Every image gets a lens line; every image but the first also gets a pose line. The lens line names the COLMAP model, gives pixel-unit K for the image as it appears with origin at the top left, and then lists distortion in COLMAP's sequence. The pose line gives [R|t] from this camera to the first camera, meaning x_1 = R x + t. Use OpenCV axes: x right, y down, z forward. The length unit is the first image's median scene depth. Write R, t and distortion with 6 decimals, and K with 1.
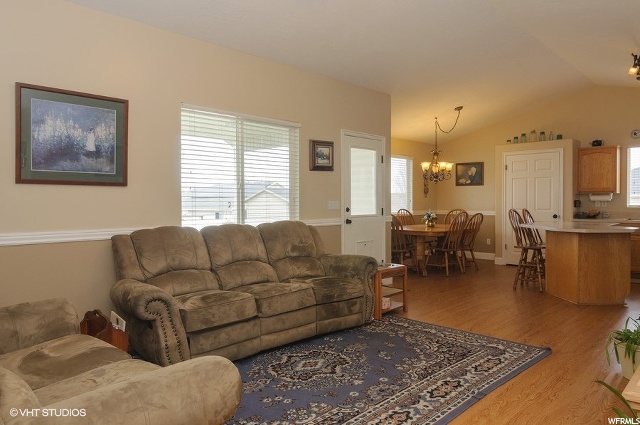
lens RADIAL K [[452.6, 0, 320.0], [0, 452.6, 212.5], [0, 0, 1]] dist [-0.002042, 0.000538]
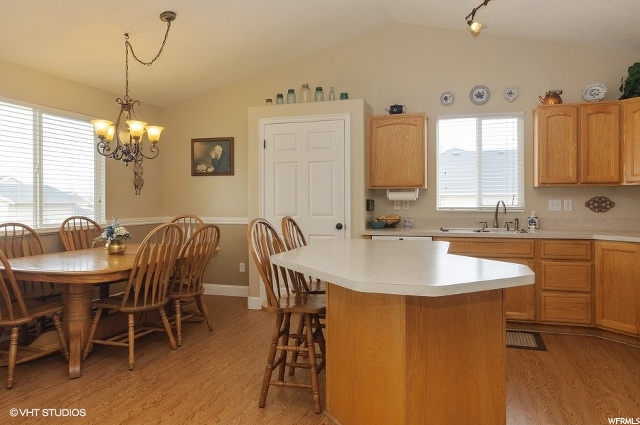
lens RADIAL K [[451.5, 0, 320.0], [0, 451.5, 212.5], [0, 0, 1]] dist [0.010612, 0.002572]
pose [[0.899813, -0.011700, 0.436119, 0.198371], [0.011325, 0.999930, 0.003460, -0.010566], [-0.436128, 0.001826, 0.899883, 0.397641]]
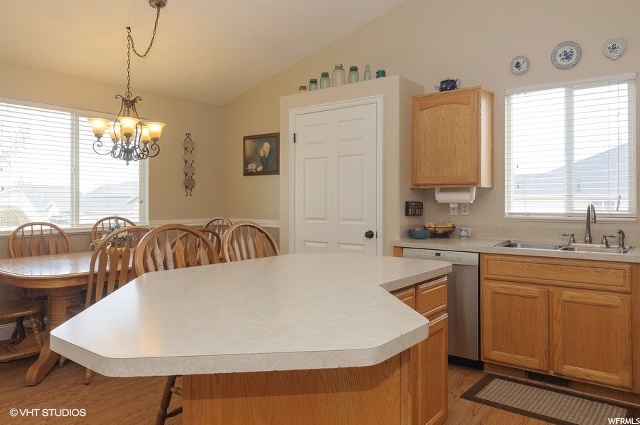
lens RADIAL K [[452.6, 0, 320.0], [0, 452.6, 212.5], [0, 0, 1]] dist [-0.002042, 0.000538]
pose [[0.995198, 0.002532, 0.097851, 0.355212], [-0.002513, 0.999997, -0.000315, -0.012835], [-0.097851, 0.000067, 0.995201, 0.438077]]
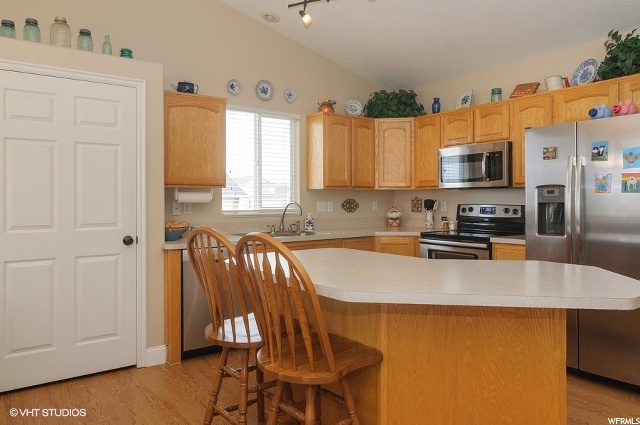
lens RADIAL K [[462.0, 0, 317.5], [0, 462.0, 201.5], [0, 0, 1]] dist [0.002512, -0.001238]
pose [[0.179041, 0.001328, 0.983841, 0.112874], [0.027910, 0.999590, -0.006428, -0.016775], [-0.983446, 0.028610, 0.178931, 0.640464]]
